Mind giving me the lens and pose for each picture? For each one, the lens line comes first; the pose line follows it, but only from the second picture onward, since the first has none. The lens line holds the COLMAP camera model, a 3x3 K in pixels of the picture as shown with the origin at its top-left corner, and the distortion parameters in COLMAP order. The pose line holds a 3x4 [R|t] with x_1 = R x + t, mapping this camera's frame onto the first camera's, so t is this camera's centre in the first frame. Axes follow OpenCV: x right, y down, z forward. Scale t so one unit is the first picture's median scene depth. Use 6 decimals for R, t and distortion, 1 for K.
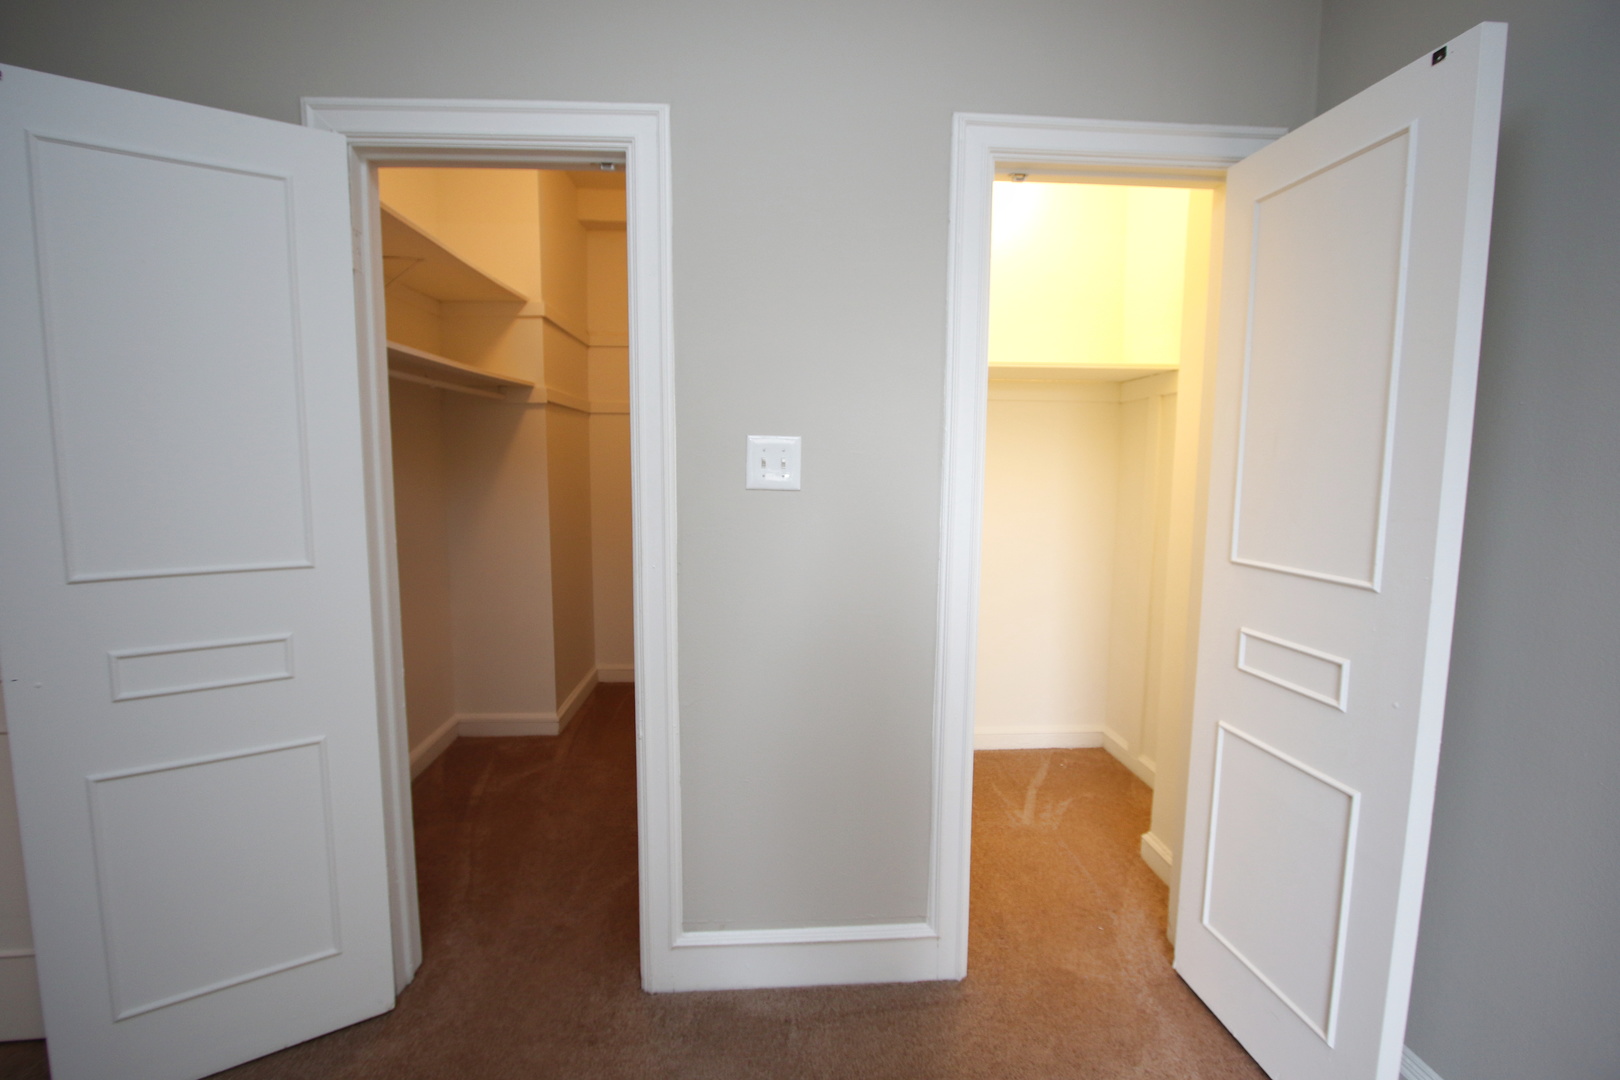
lens RADIAL K [[742.2, 0, 802.2], [0, 742.2, 539.6], [0, 0, 1]] dist [-0.017608, 0.000465]
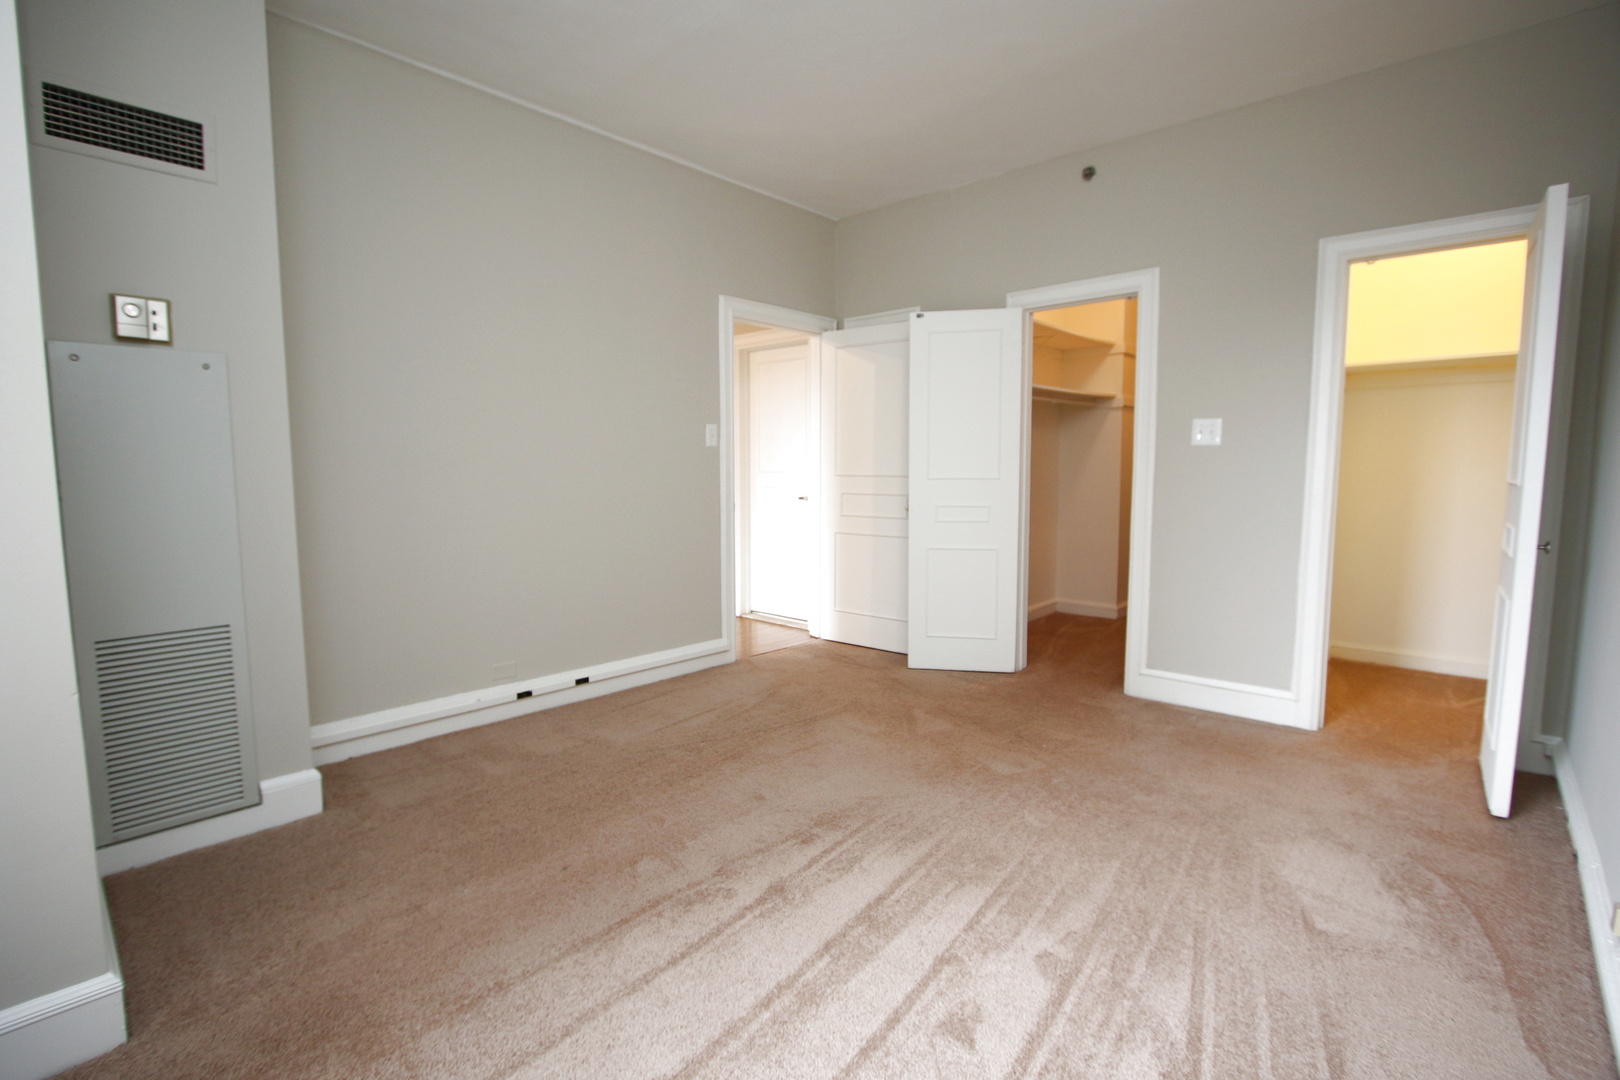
lens RADIAL K [[742.2, 0, 802.2], [0, 742.2, 539.6], [0, 0, 1]] dist [-0.017608, 0.000465]
pose [[0.694115, 0.061429, -0.717238, 0.512046], [-0.062553, 0.997731, 0.024916, 0.159509], [0.717141, 0.027571, 0.696382, -0.908173]]
